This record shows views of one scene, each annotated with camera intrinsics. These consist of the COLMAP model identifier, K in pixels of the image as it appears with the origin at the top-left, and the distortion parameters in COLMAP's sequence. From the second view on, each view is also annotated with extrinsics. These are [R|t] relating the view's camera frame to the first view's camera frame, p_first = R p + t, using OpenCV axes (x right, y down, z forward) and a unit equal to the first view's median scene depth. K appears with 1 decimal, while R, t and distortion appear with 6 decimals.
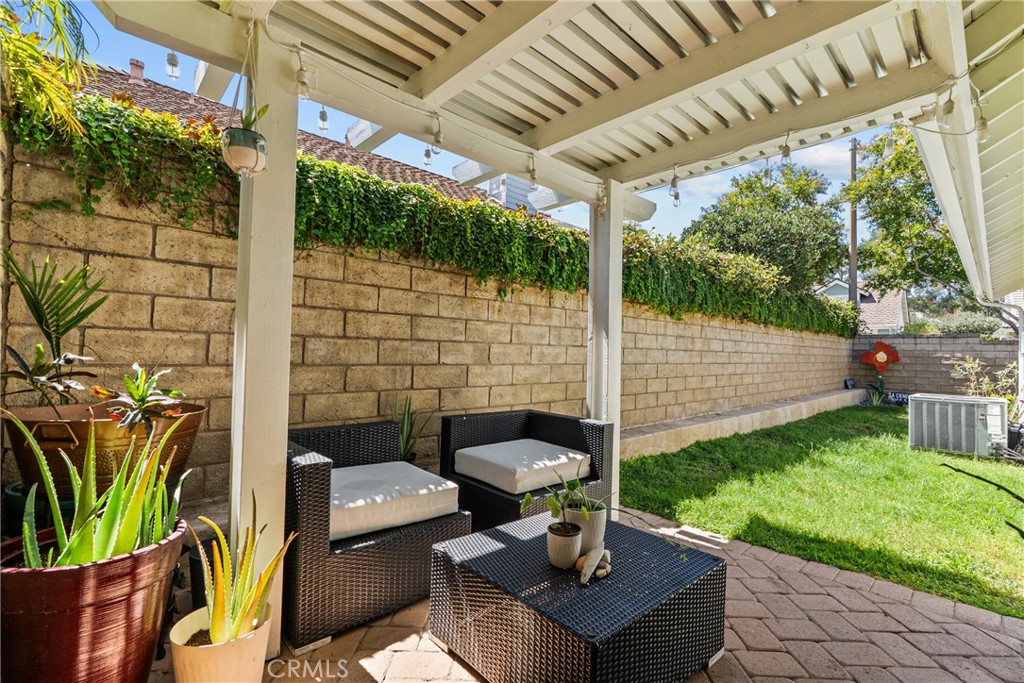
lens RADIAL K [[461.6, 0, 515.1], [0, 461.6, 343.1], [0, 0, 1]] dist [-0.014022, 0.005724]
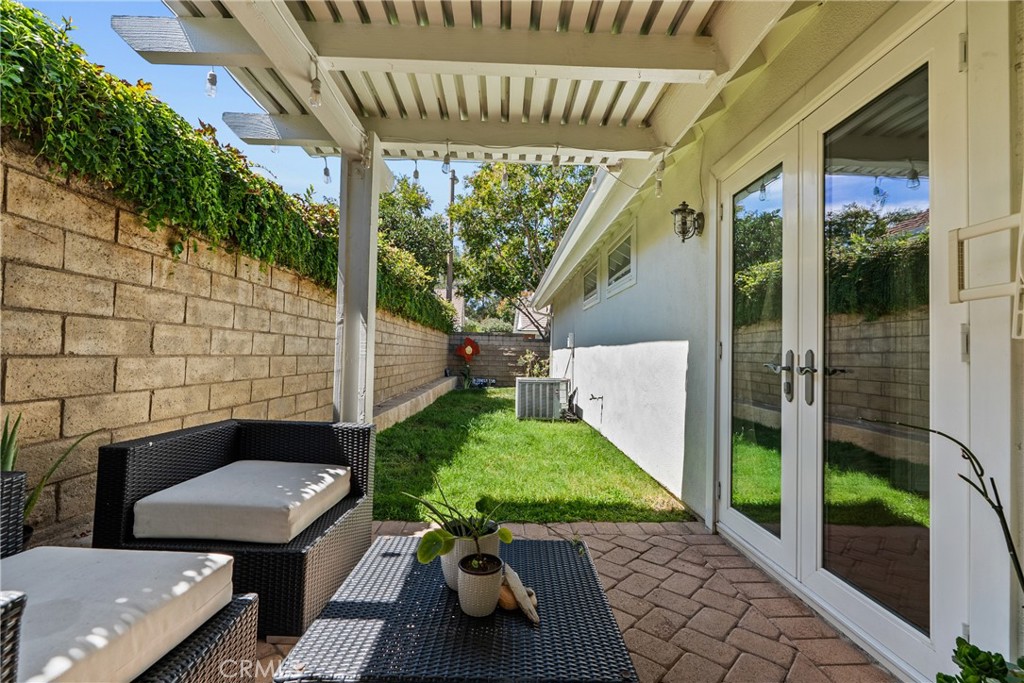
lens RADIAL K [[461.6, 0, 515.1], [0, 461.6, 343.1], [0, 0, 1]] dist [-0.014022, 0.005724]
pose [[0.666908, 0.015295, 0.744983, -0.201076], [-0.025739, 0.999666, 0.002517, 0.014803], [-0.744696, -0.020853, 0.667078, 0.210975]]
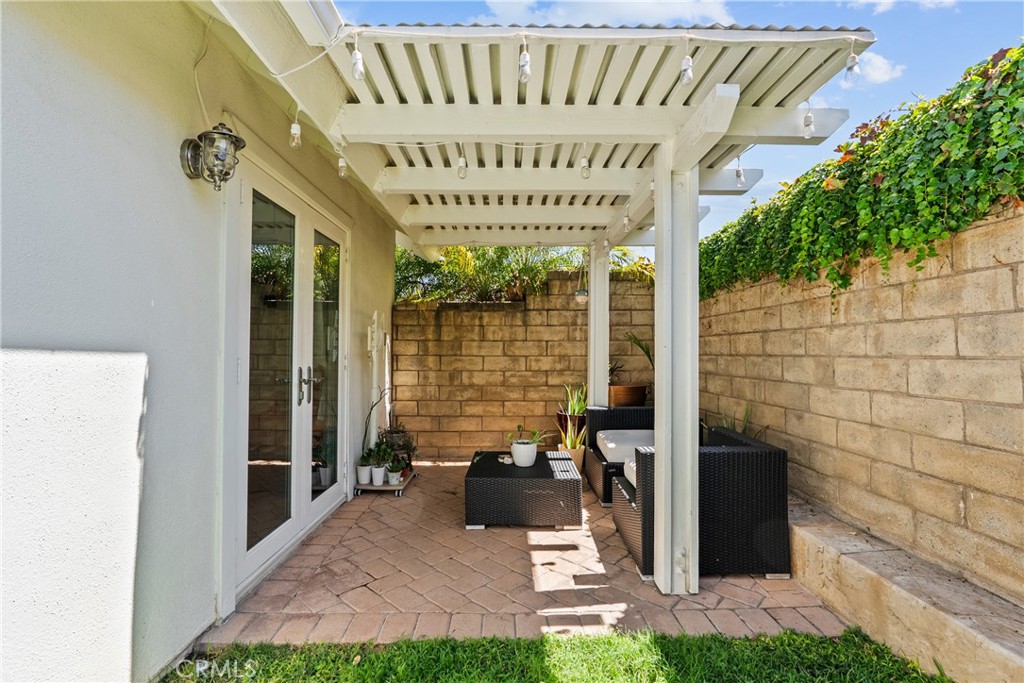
lens RADIAL K [[461.6, 0, 515.1], [0, 461.6, 343.1], [0, 0, 1]] dist [-0.014022, 0.005724]
pose [[-0.671414, -0.034953, -0.740258, 0.820568], [0.001202, 0.998834, -0.048253, 0.012906], [0.741081, -0.033287, -0.670590, 1.153698]]
